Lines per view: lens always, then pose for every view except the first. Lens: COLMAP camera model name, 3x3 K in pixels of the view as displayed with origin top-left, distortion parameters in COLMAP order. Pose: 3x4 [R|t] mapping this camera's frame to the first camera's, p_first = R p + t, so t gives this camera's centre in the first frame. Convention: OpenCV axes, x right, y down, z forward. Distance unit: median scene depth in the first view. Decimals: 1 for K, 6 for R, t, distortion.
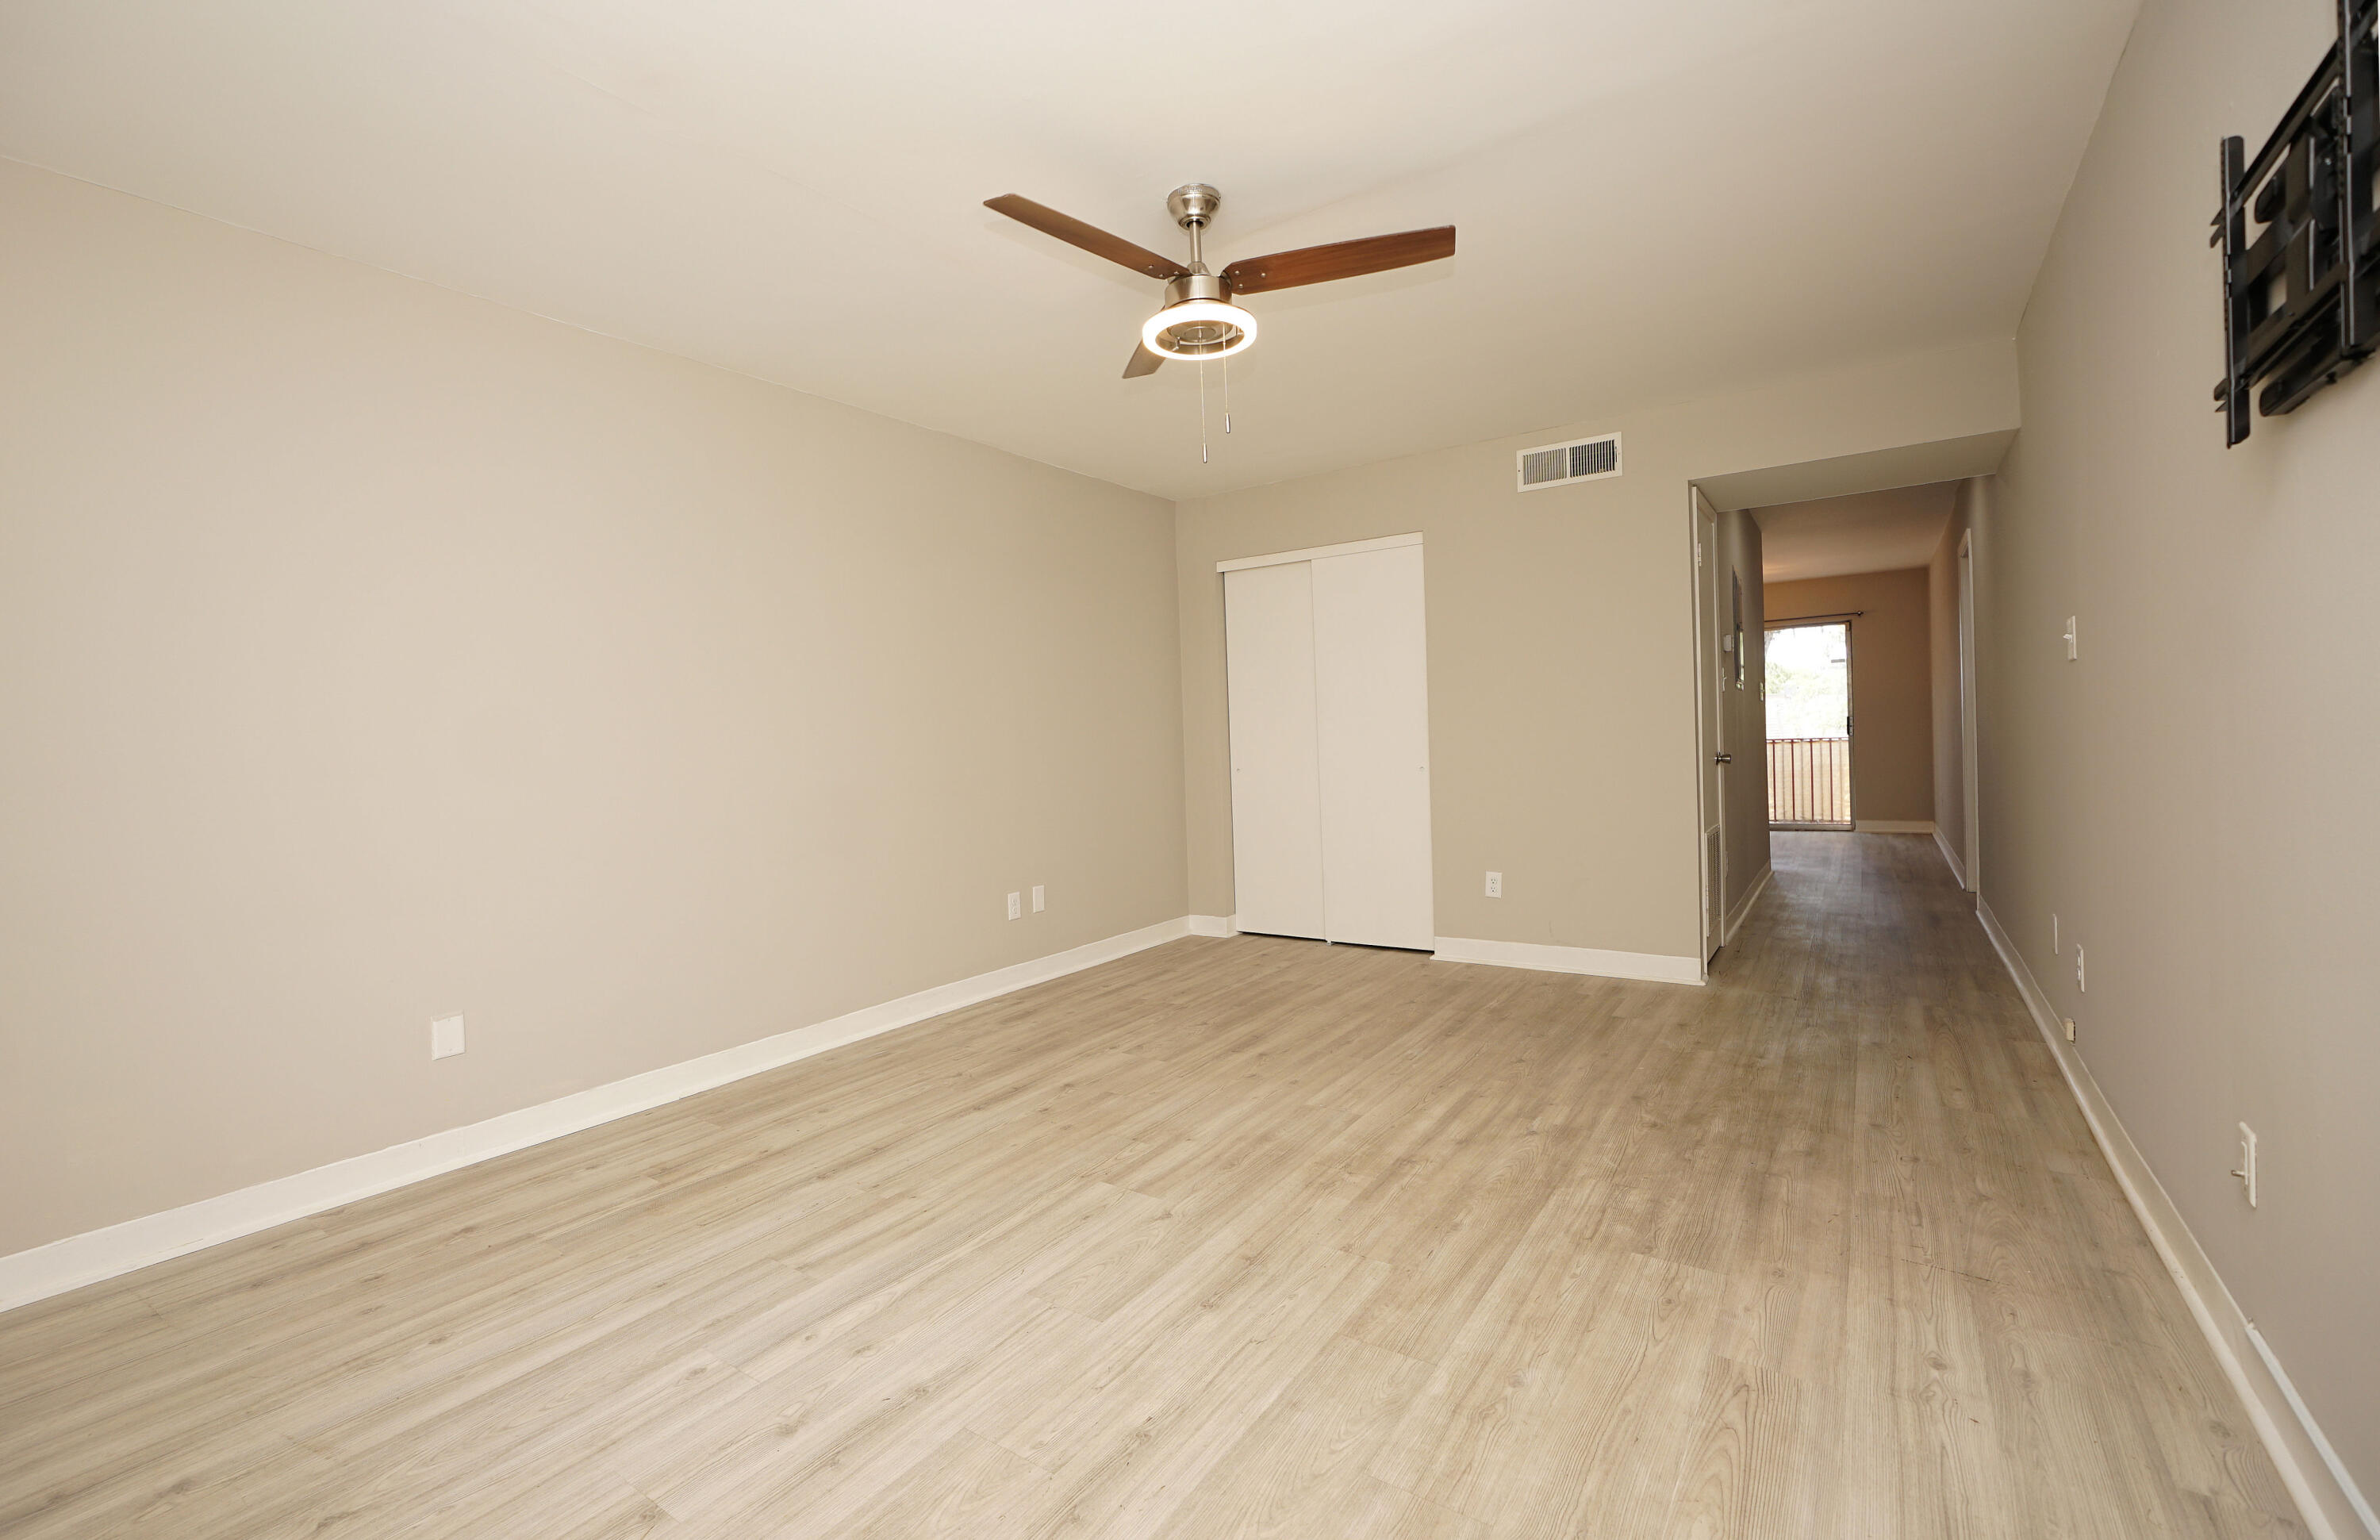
lens RADIAL K [[1013.5, 0, 1156.9], [0, 1013.5, 770.3], [0, 0, 1]] dist [-0.019387, 0.009817]
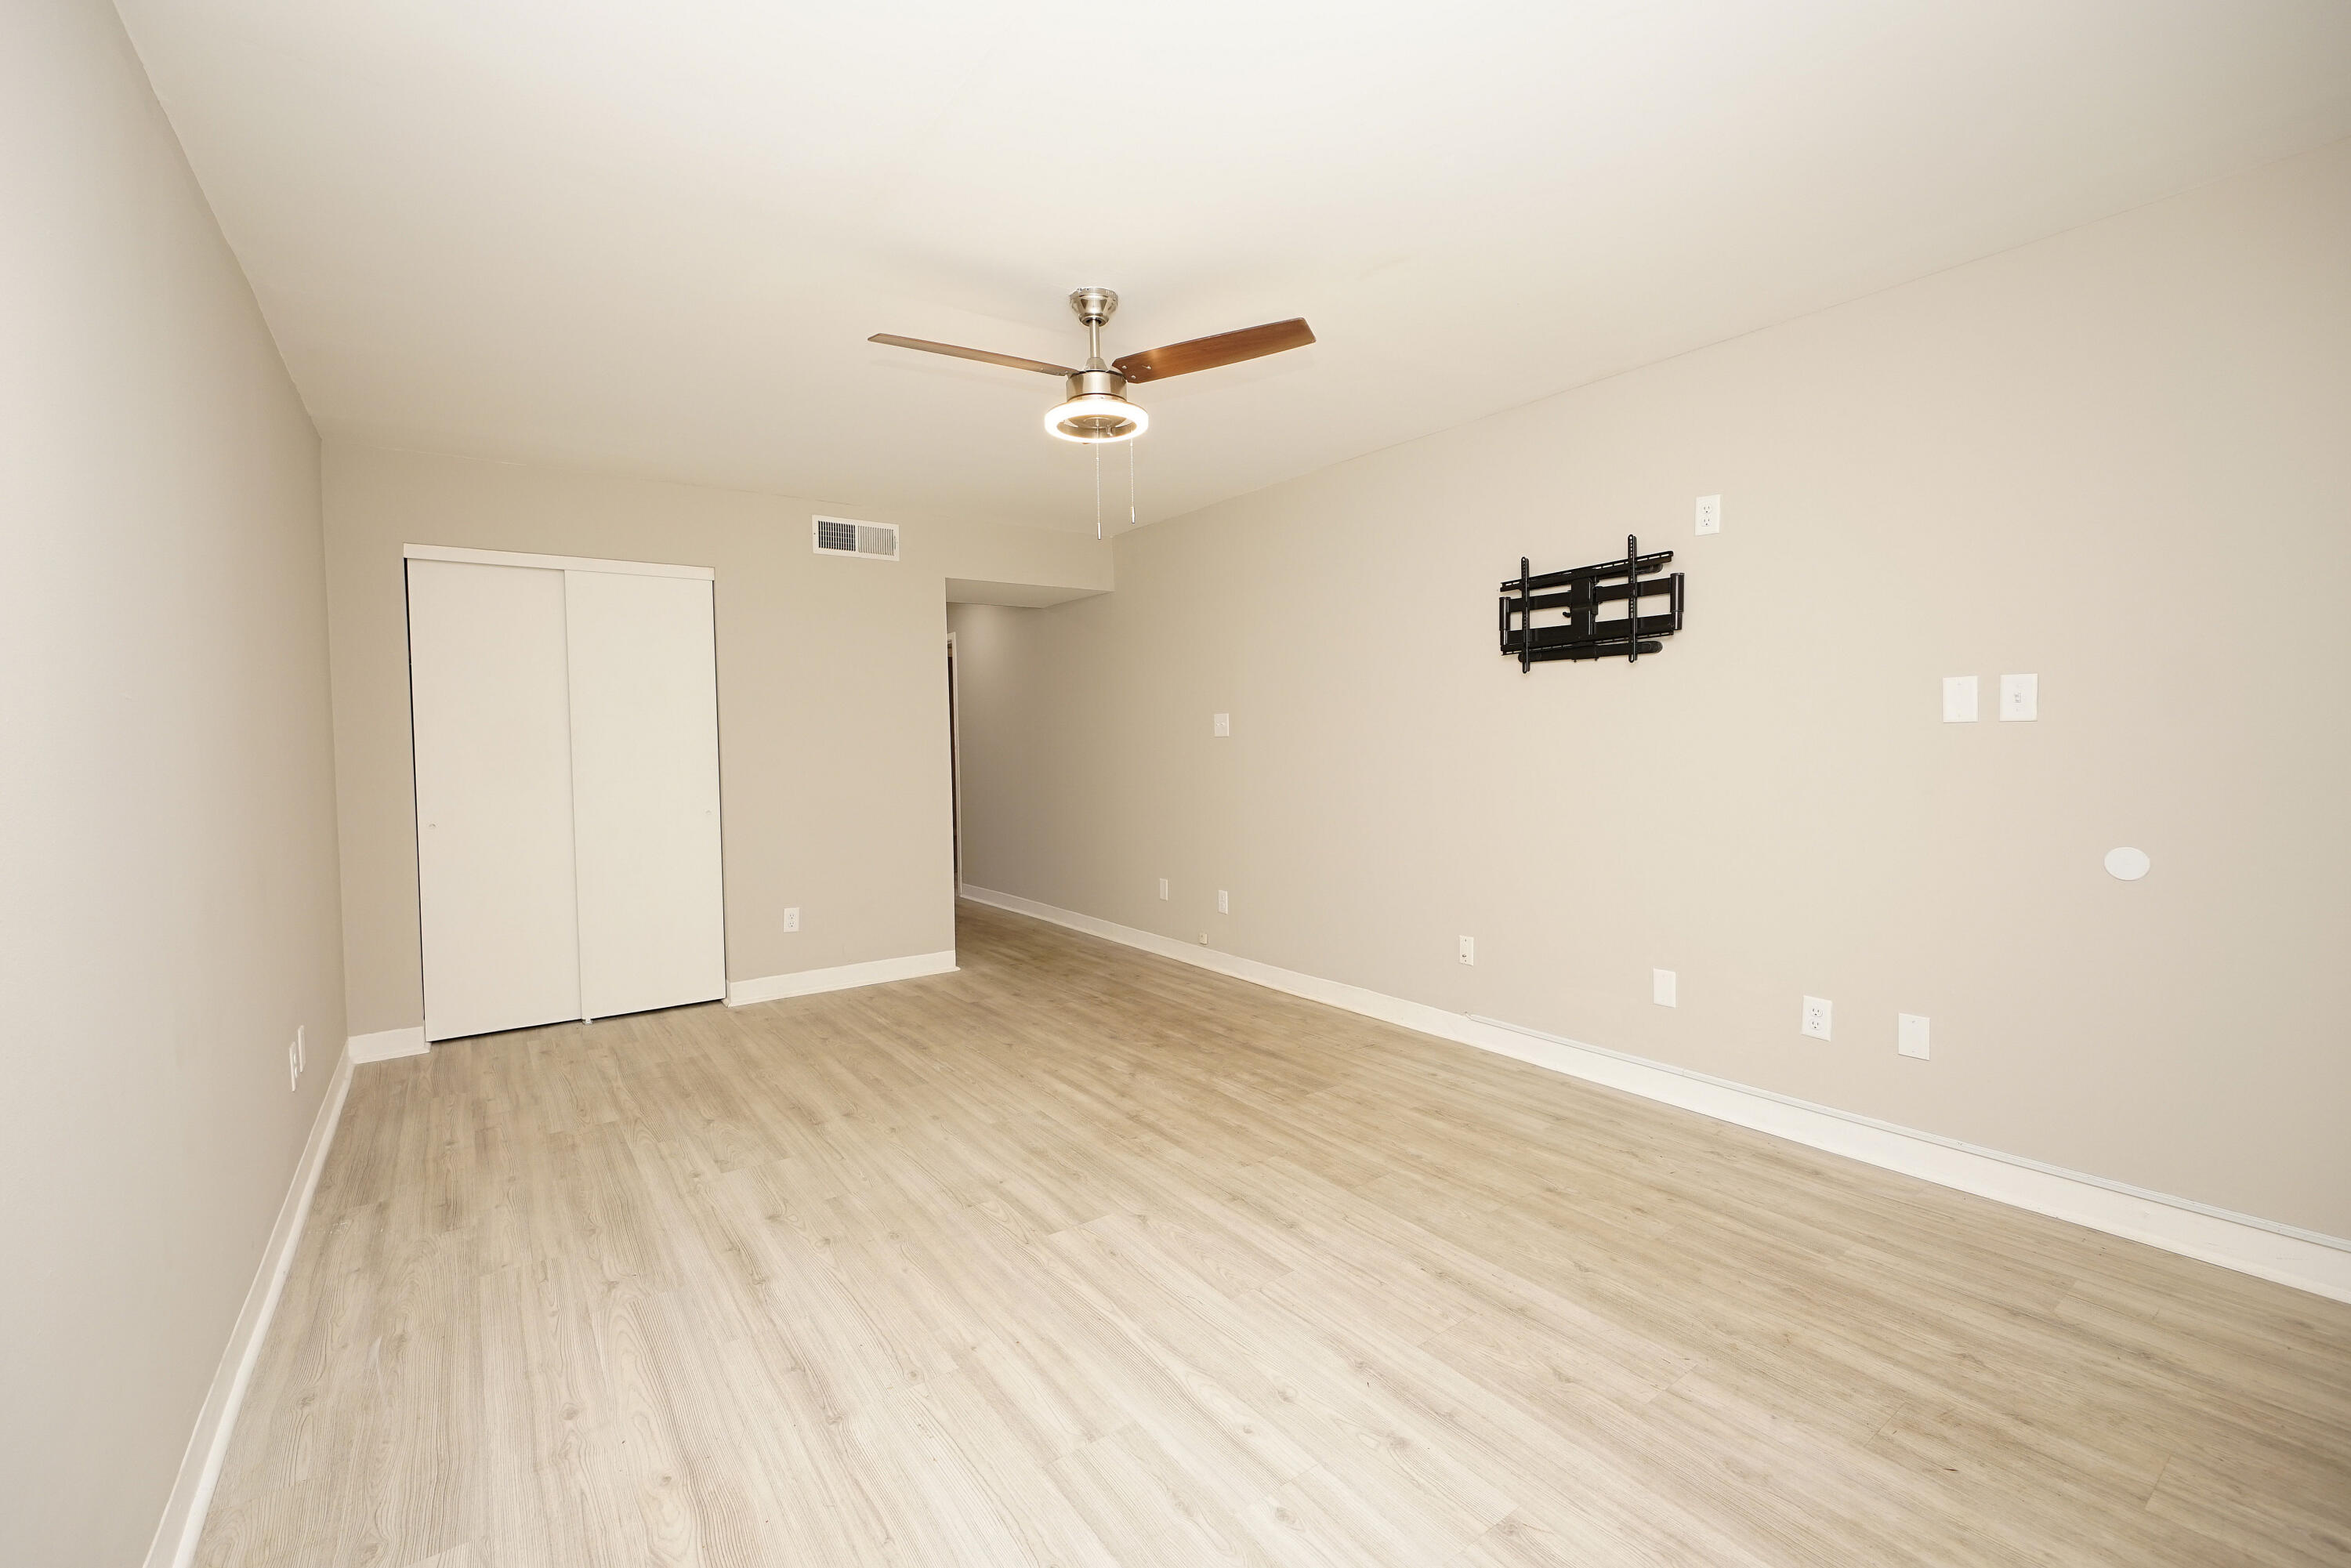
lens RADIAL K [[978.8, 0, 1152.3], [0, 978.8, 776.4], [0, 0, 1]] dist [-0.016773, 0.005142]
pose [[0.334931, -0.007258, 0.942215, -0.862750], [0.032323, 0.999470, -0.003791, -0.033256], [-0.941688, 0.031725, 0.334988, 0.534220]]
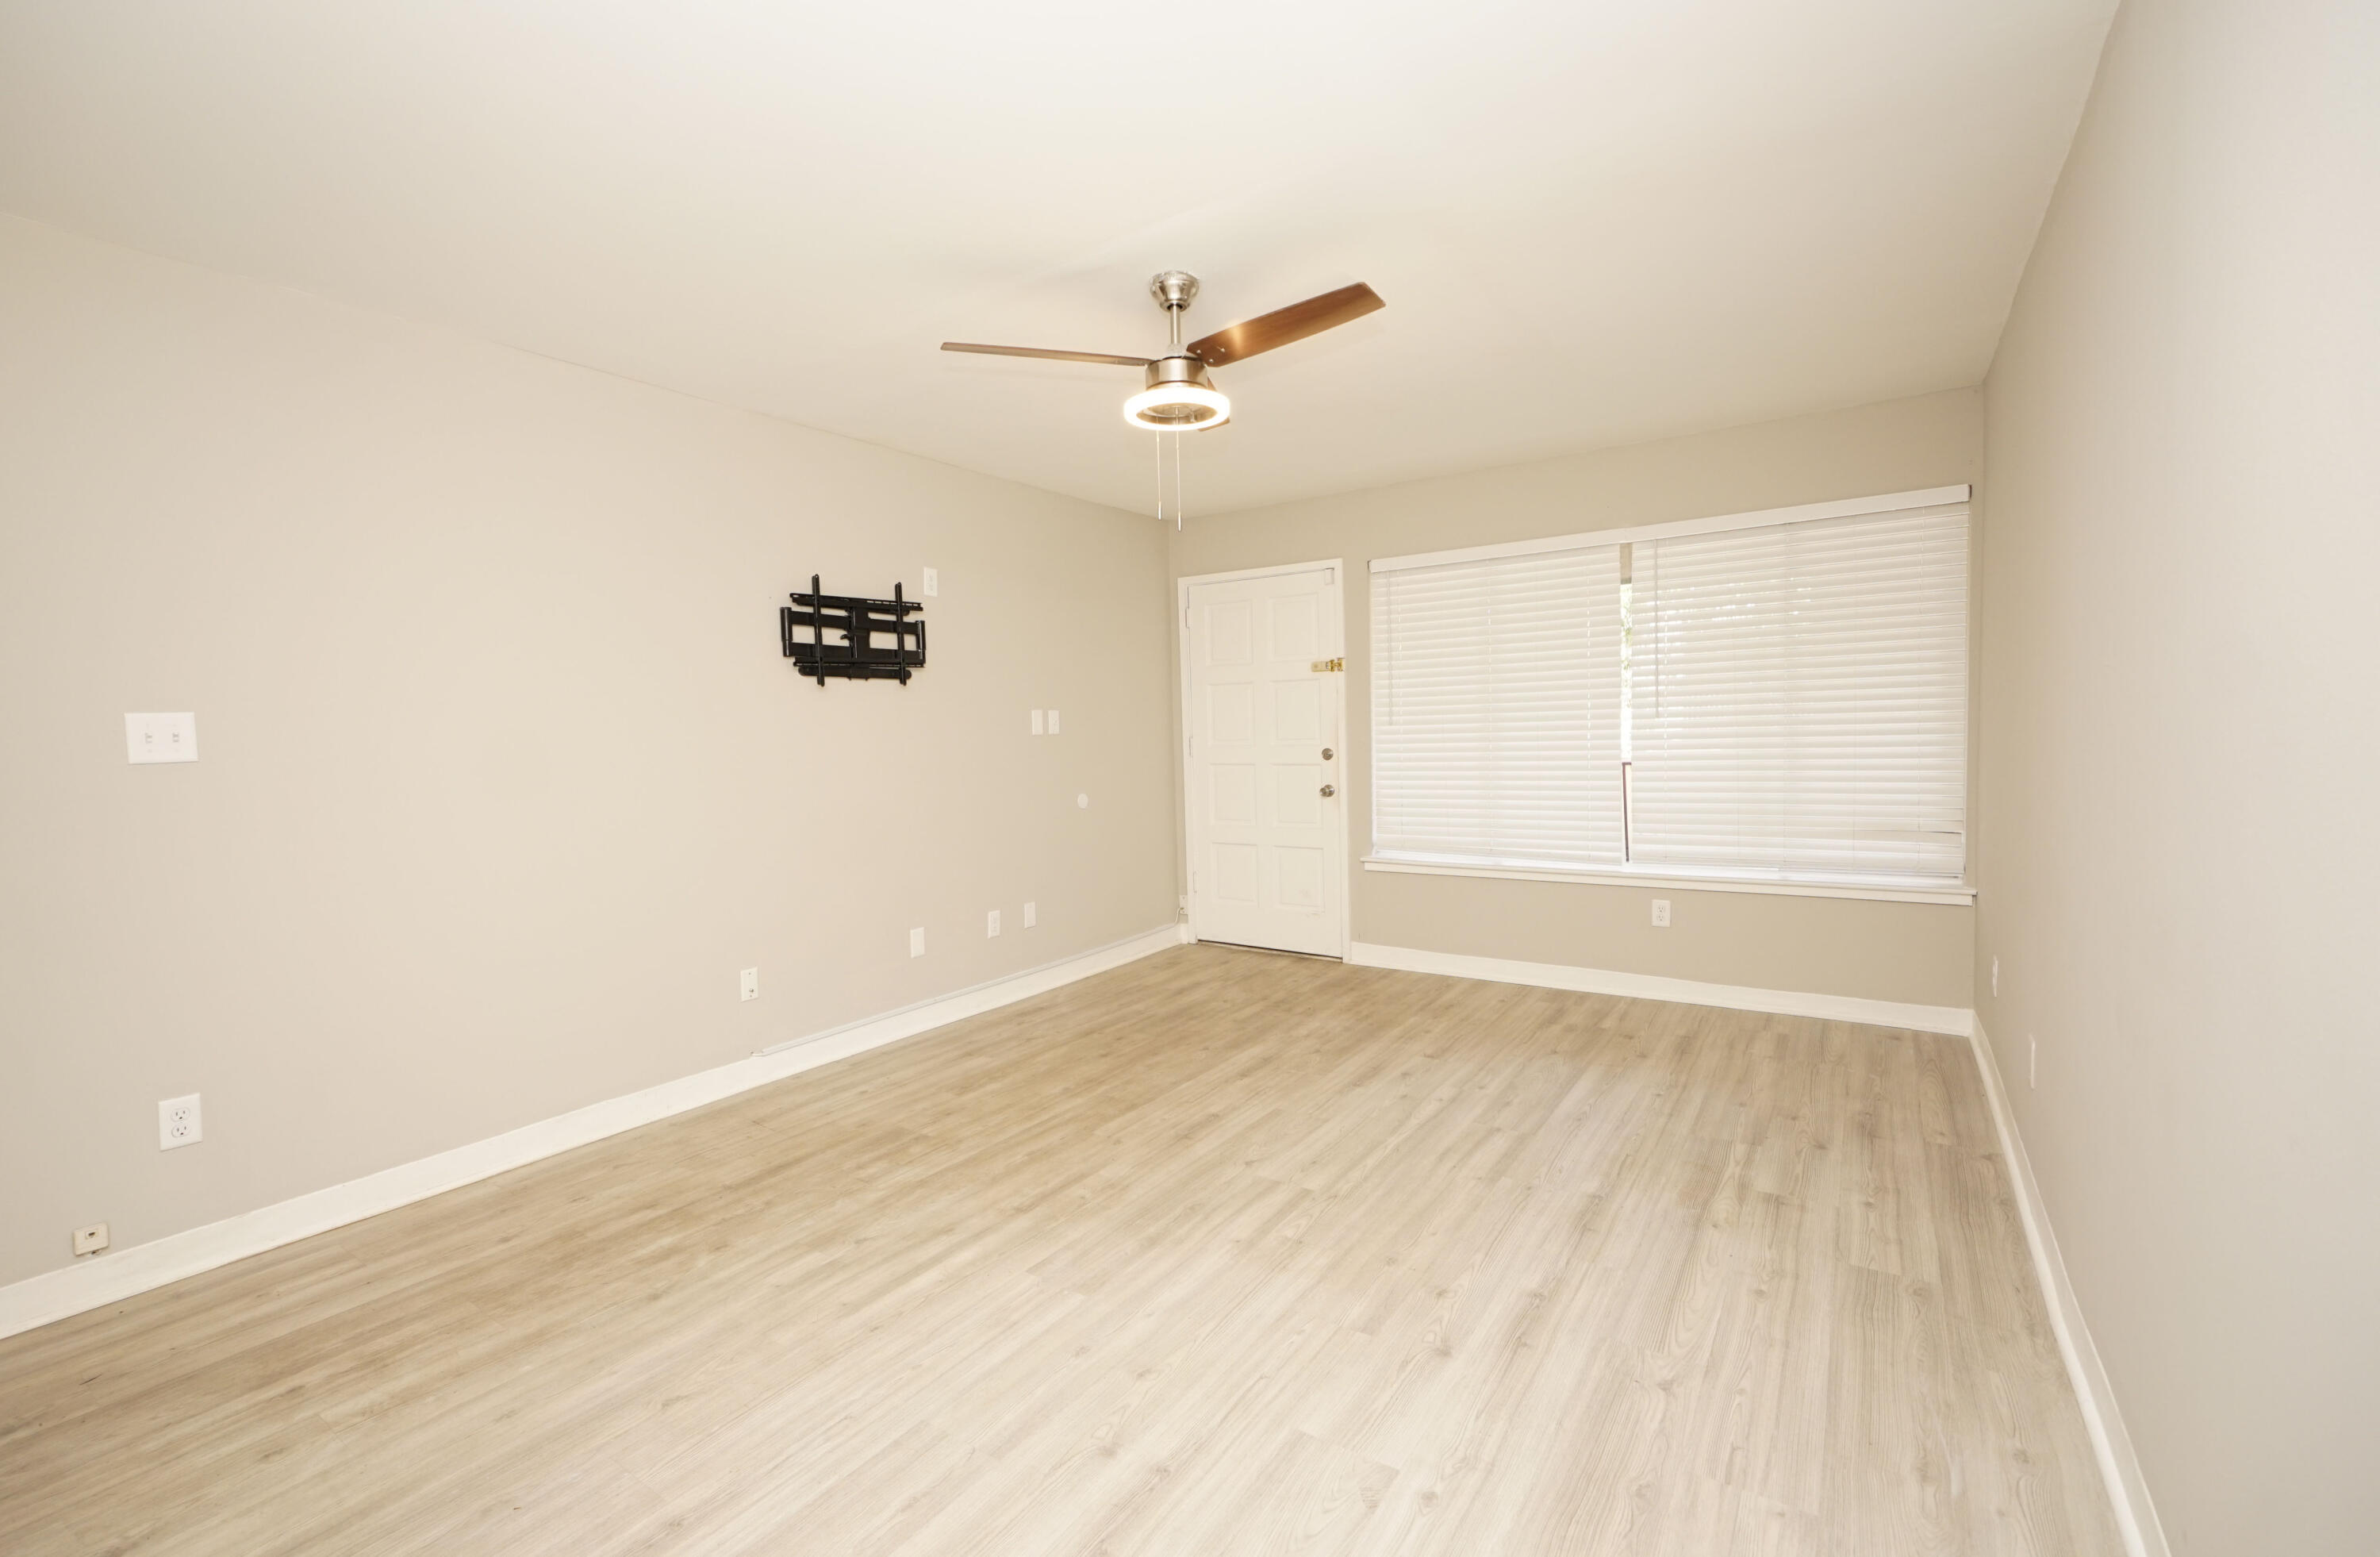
lens RADIAL K [[1011.0, 0, 1155.8], [0, 1011.0, 778.8], [0, 0, 1]] dist [-0.011107, 0.000368]
pose [[-0.998268, 0.058462, 0.006535, 0.076366], [0.058793, 0.995288, 0.077105, -0.113693], [-0.001997, 0.077356, -0.997002, 1.911282]]
